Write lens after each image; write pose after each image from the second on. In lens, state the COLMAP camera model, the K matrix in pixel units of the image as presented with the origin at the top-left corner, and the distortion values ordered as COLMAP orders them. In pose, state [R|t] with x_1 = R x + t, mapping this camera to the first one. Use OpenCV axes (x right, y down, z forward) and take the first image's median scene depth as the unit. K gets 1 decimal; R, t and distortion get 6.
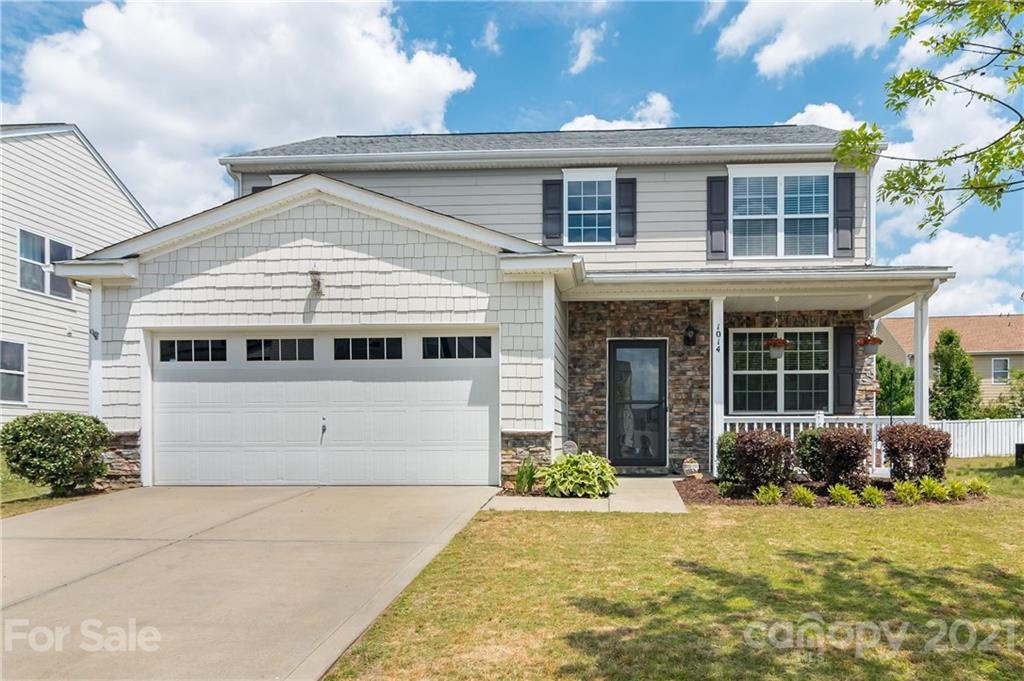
lens RADIAL K [[635.9, 0, 512.0], [0, 635.9, 340.5], [0, 0, 1]] dist [-0.000370, -0.000030]
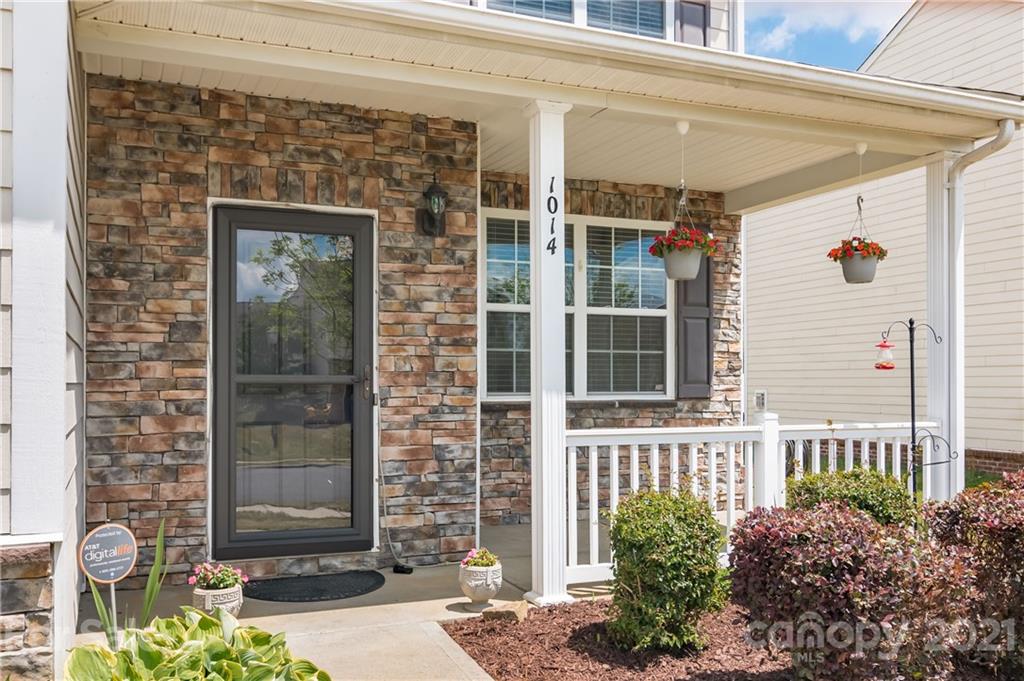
lens RADIAL K [[923.5, 0, 512.3], [0, 923.5, 381.2], [0, 0, 1]] dist [-0.008146, 0.005294]
pose [[0.845607, -0.006546, 0.533765, 0.018139], [-0.068804, 0.990247, 0.121146, 0.023930], [-0.529353, -0.139167, 0.836910, 0.476605]]
